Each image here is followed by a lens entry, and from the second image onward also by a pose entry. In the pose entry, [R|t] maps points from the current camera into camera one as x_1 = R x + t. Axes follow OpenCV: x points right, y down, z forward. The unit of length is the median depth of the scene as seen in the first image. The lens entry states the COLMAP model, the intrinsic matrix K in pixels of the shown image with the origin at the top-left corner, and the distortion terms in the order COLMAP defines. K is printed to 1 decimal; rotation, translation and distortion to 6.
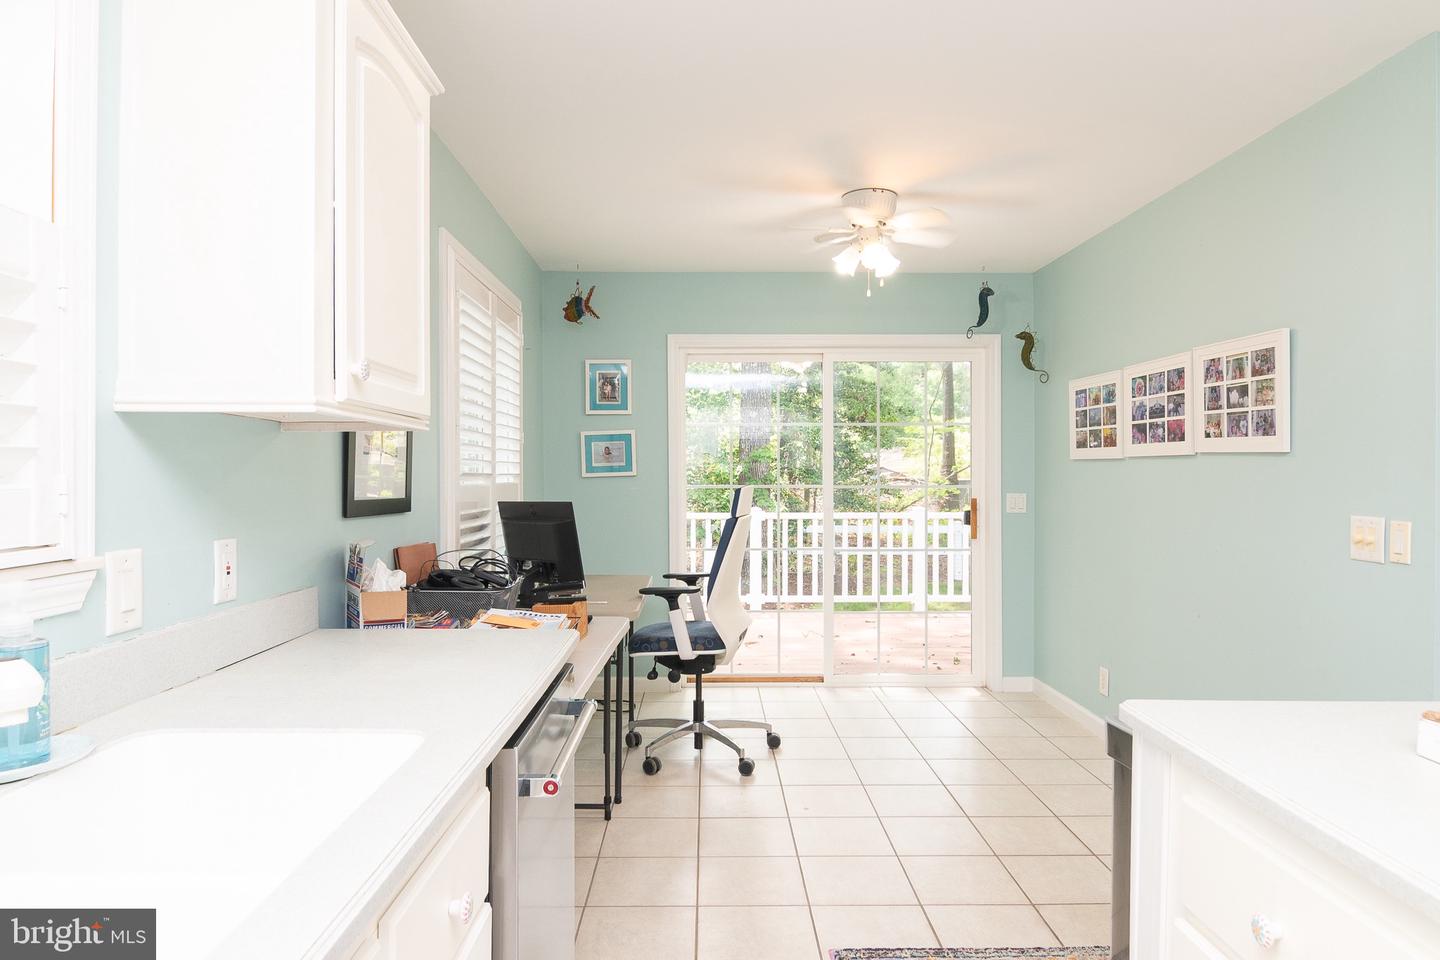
lens RADIAL K [[893.5, 0, 715.2], [0, 893.5, 479.3], [0, 0, 1]] dist [0.022107, -0.000409]
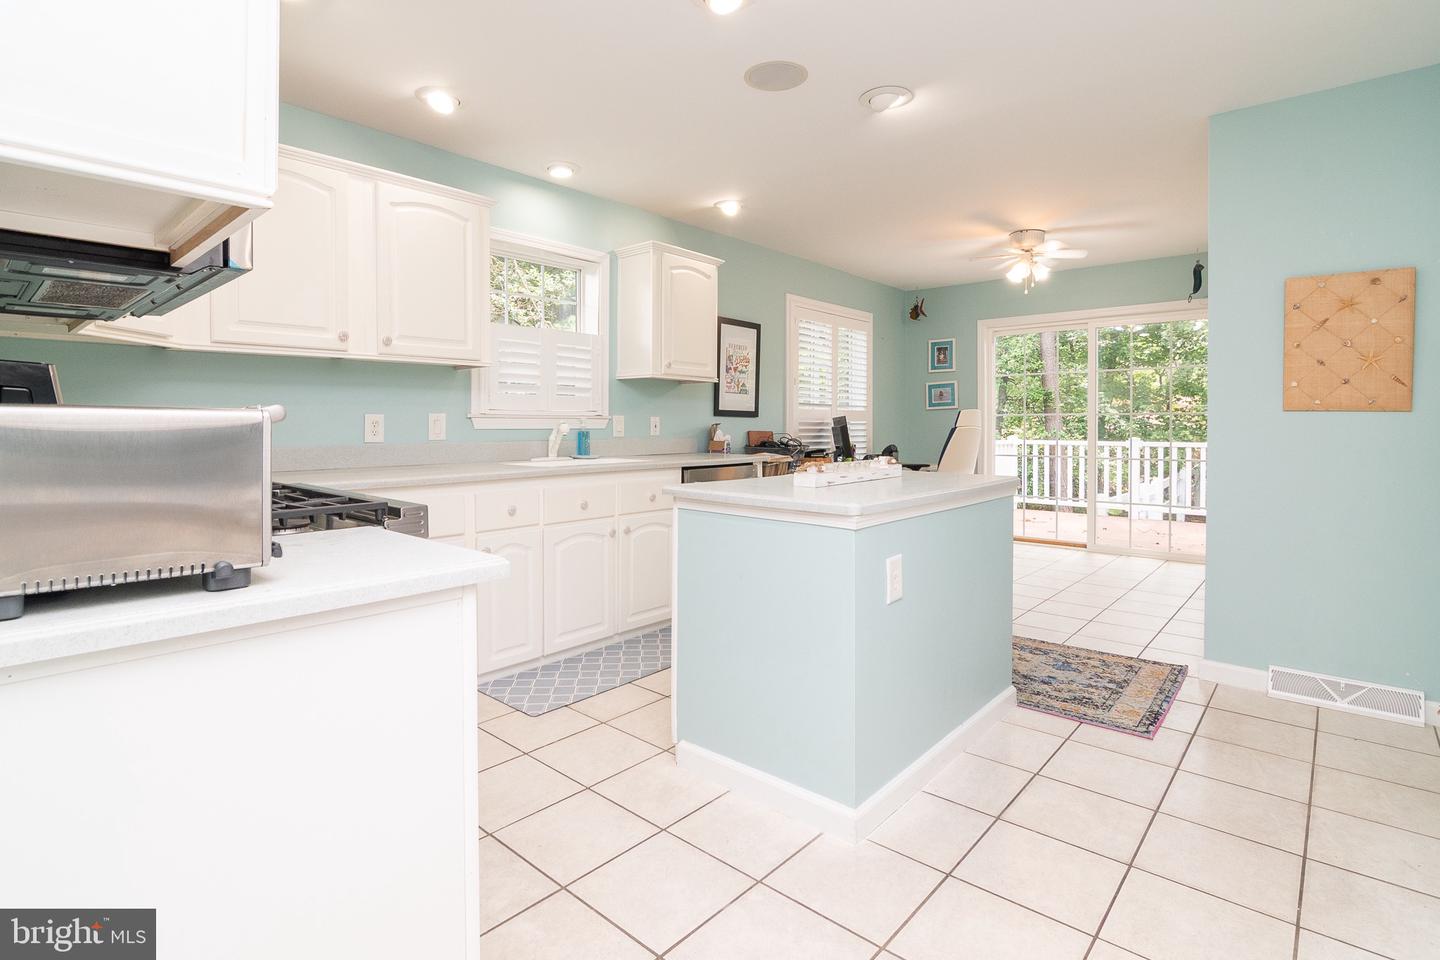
lens RADIAL K [[699.8, 0, 722.4], [0, 699.8, 432.0], [0, 0, 1]] dist [-0.001627, 0.000295]
pose [[0.741921, 0.007534, -0.670445, 0.477902], [-0.004871, 0.999971, 0.005846, 0.036204], [0.670470, -0.001071, 0.741936, -0.263431]]
